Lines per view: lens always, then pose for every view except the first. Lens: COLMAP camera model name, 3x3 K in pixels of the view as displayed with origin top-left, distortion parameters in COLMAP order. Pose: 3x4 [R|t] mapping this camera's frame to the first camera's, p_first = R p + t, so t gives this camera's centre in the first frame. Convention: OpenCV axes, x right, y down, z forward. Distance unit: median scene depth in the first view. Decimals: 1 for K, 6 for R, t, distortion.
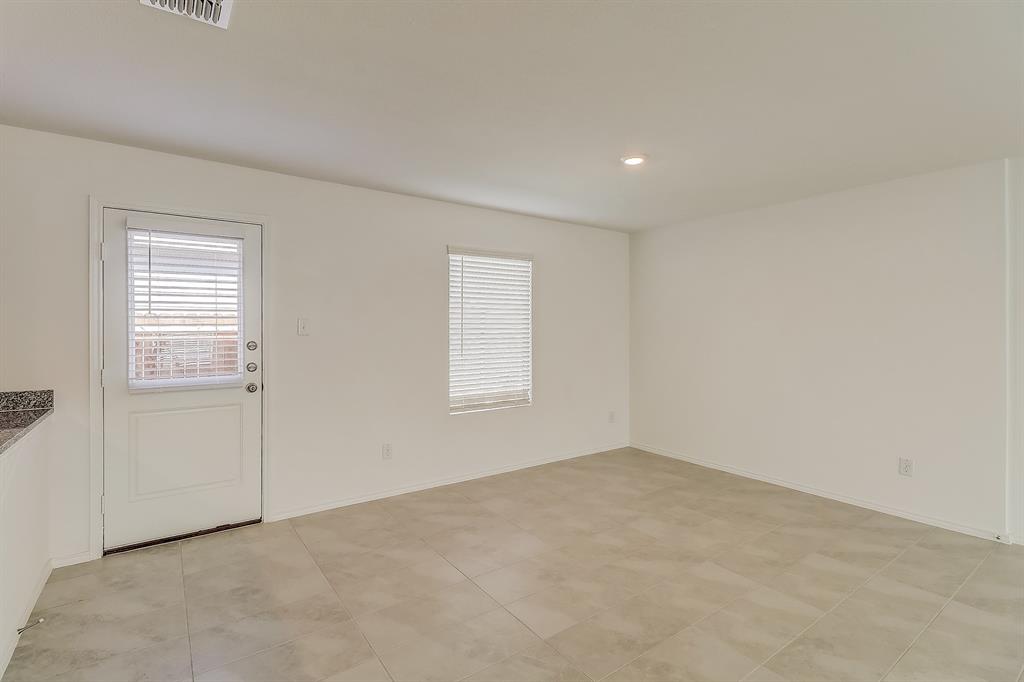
lens RADIAL K [[479.5, 0, 515.9], [0, 479.5, 332.0], [0, 0, 1]] dist [0.001304, -0.000017]
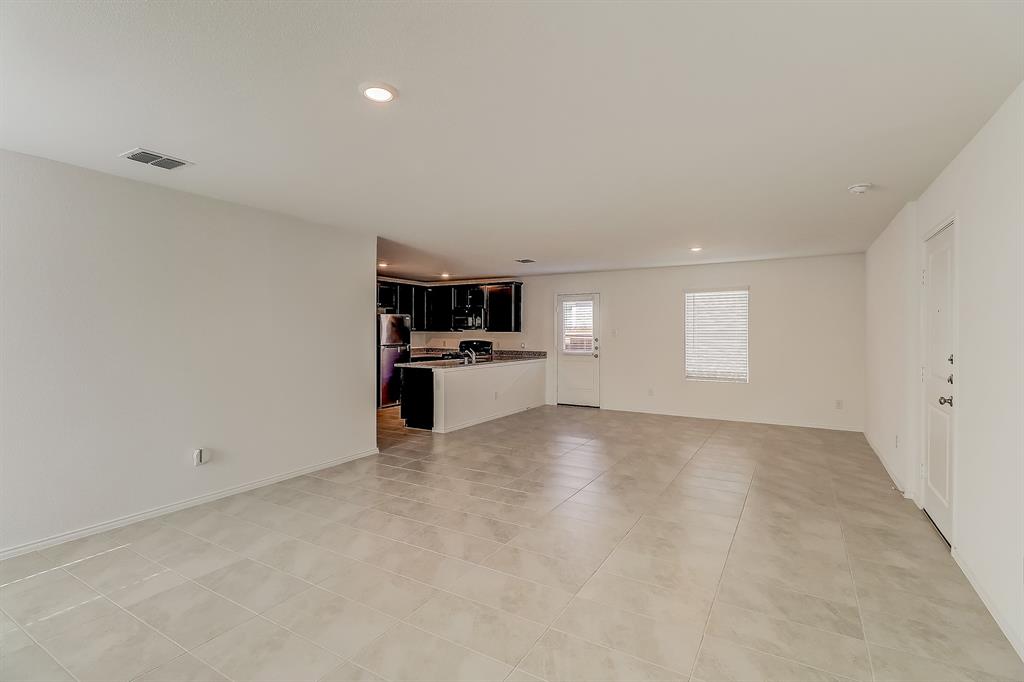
lens RADIAL K [[479.5, 0, 515.9], [0, 479.5, 332.0], [0, 0, 1]] dist [0.001304, -0.000017]
pose [[0.394673, -0.010572, -0.918761, 1.678964], [-0.012888, 0.999772, -0.017041, 0.035621], [0.918731, 0.018566, 0.394447, -0.437043]]
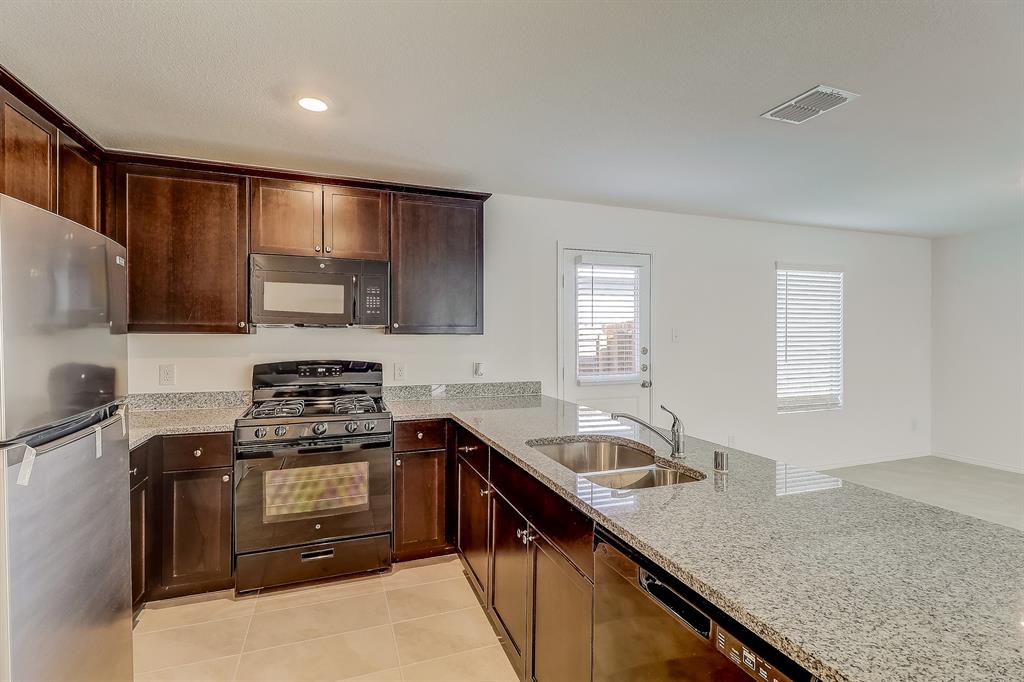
lens RADIAL K [[479.5, 0, 515.9], [0, 479.5, 332.0], [0, 0, 1]] dist [0.001304, -0.000017]
pose [[0.961808, -0.008985, -0.273576, -0.527768], [0.004001, 0.999816, -0.018770, 0.001604], [0.273694, 0.016959, 0.961667, -0.301773]]
